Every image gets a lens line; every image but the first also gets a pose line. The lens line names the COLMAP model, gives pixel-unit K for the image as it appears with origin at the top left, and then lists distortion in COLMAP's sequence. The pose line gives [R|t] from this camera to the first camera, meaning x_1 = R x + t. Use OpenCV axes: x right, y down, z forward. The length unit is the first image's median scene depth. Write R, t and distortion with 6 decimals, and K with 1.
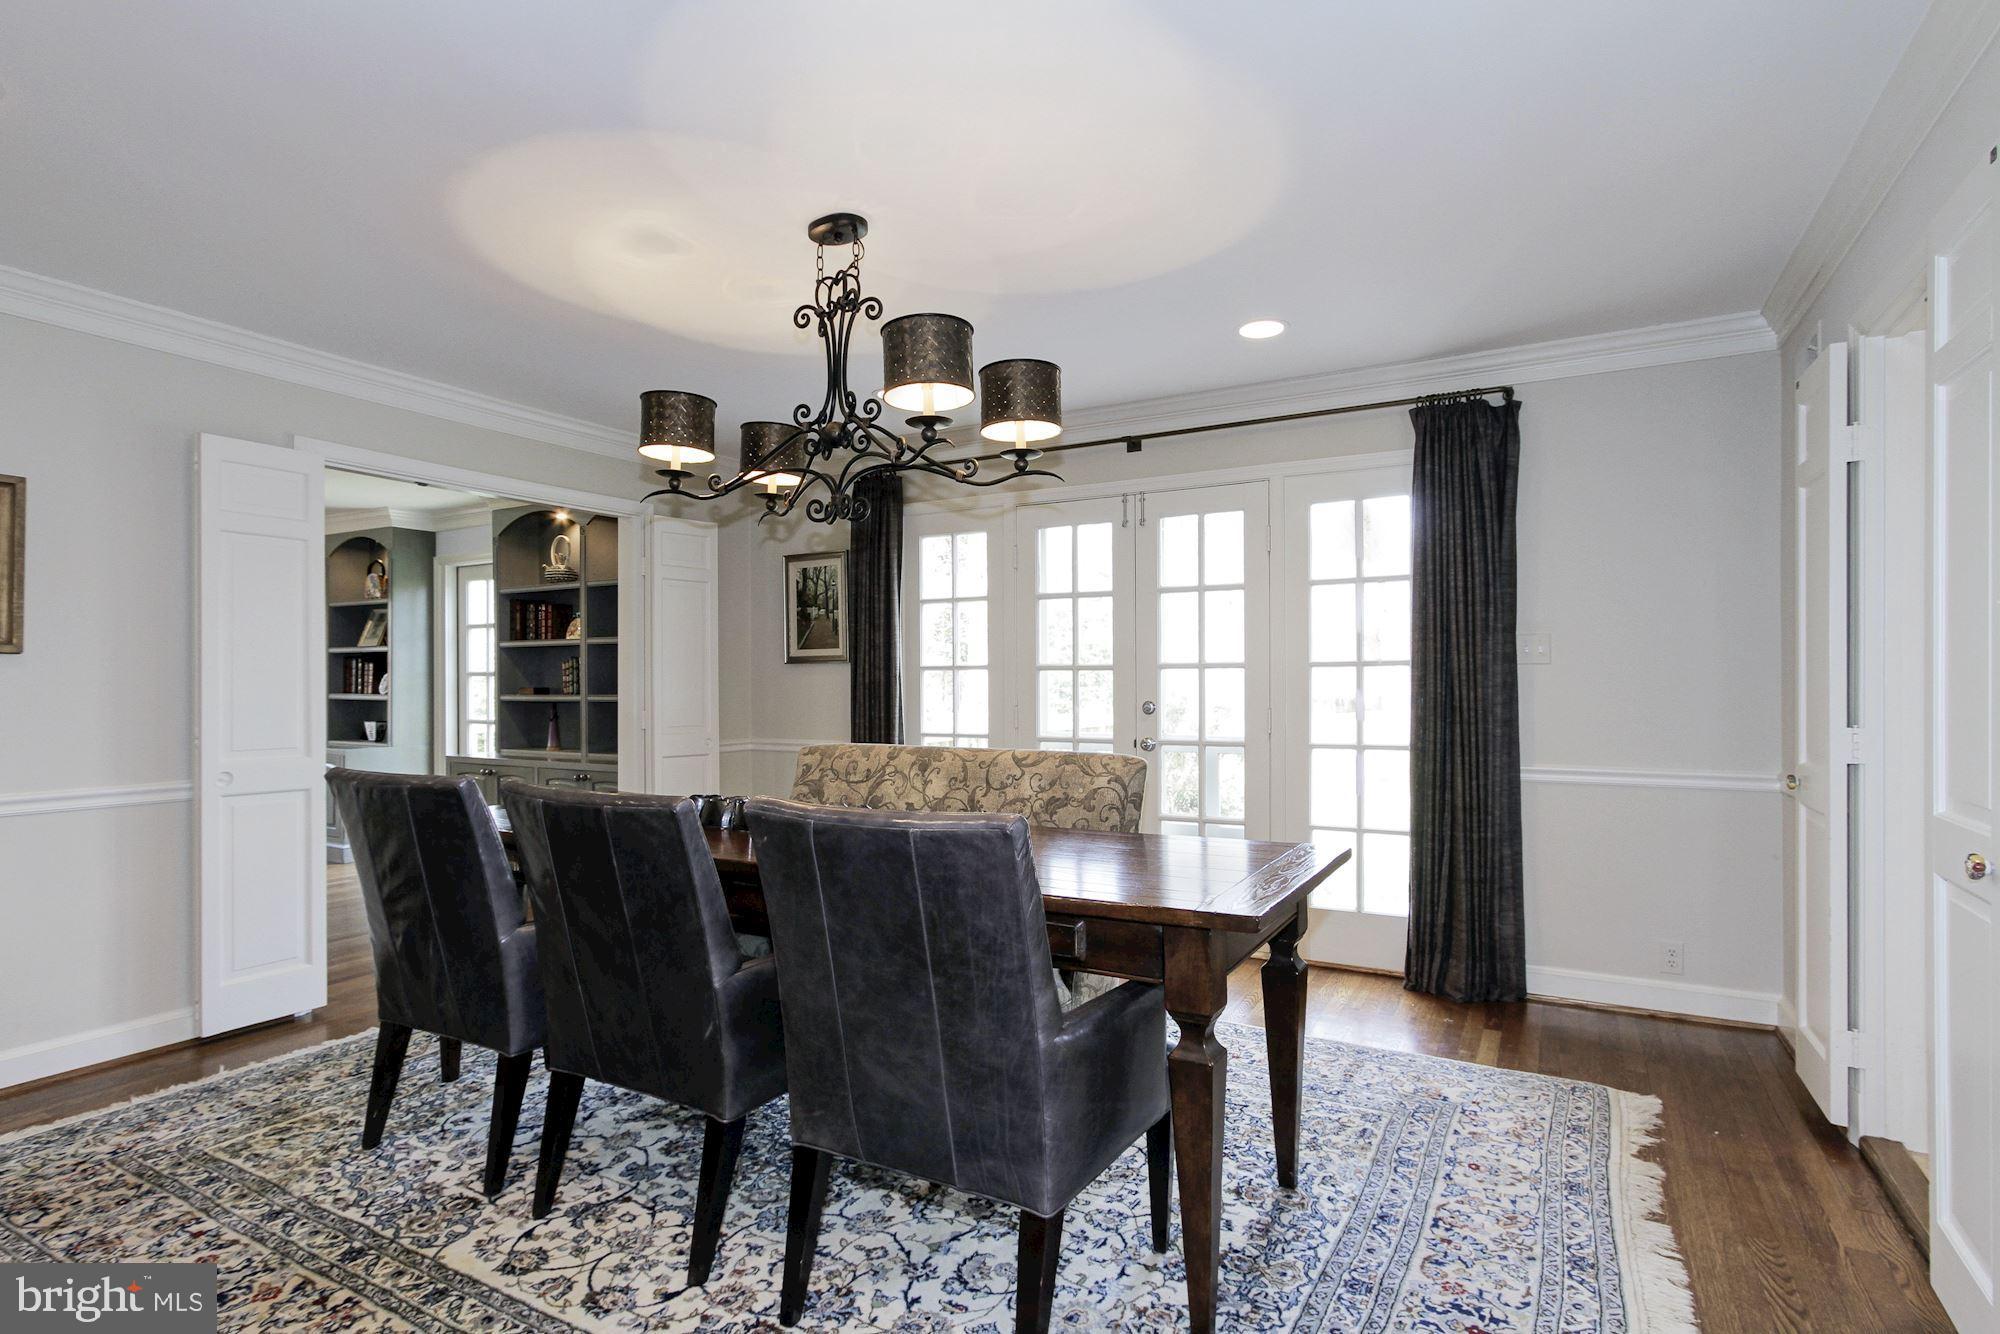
lens RADIAL K [[1001.8, 0, 1006.1], [0, 1001.8, 679.2], [0, 0, 1]] dist [-0.009871, 0.002686]
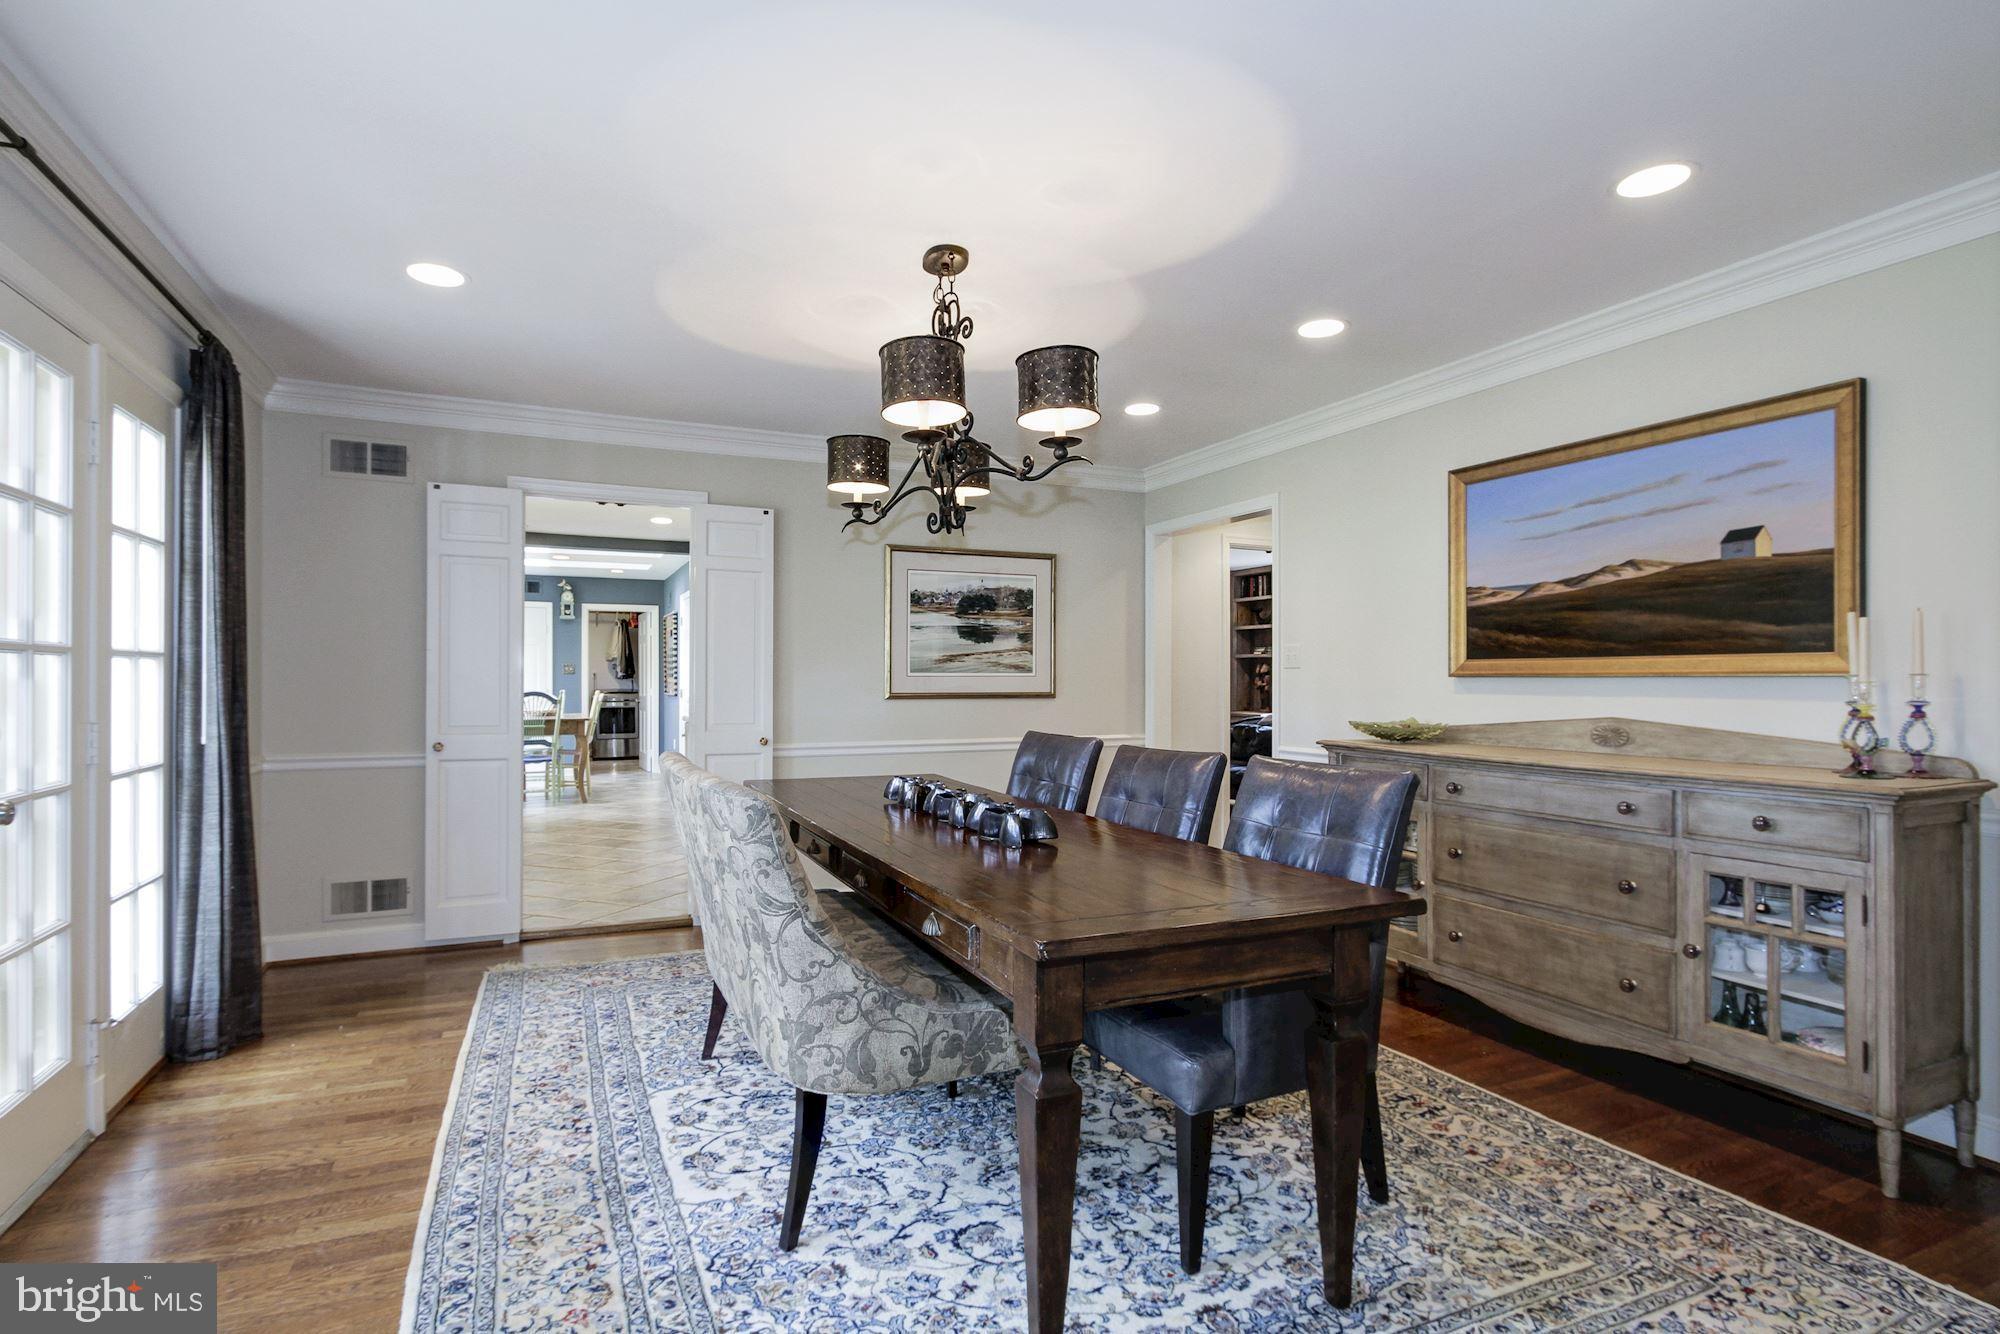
lens RADIAL K [[1001.8, 0, 999.9], [0, 1001.8, 671.8], [0, 0, 1]] dist [-0.009871, 0.002686]
pose [[-0.814556, 0.006608, 0.580047, -0.908987], [-0.002414, 0.999888, -0.014781, 0.009997], [-0.580079, -0.013441, -0.814449, 1.990420]]
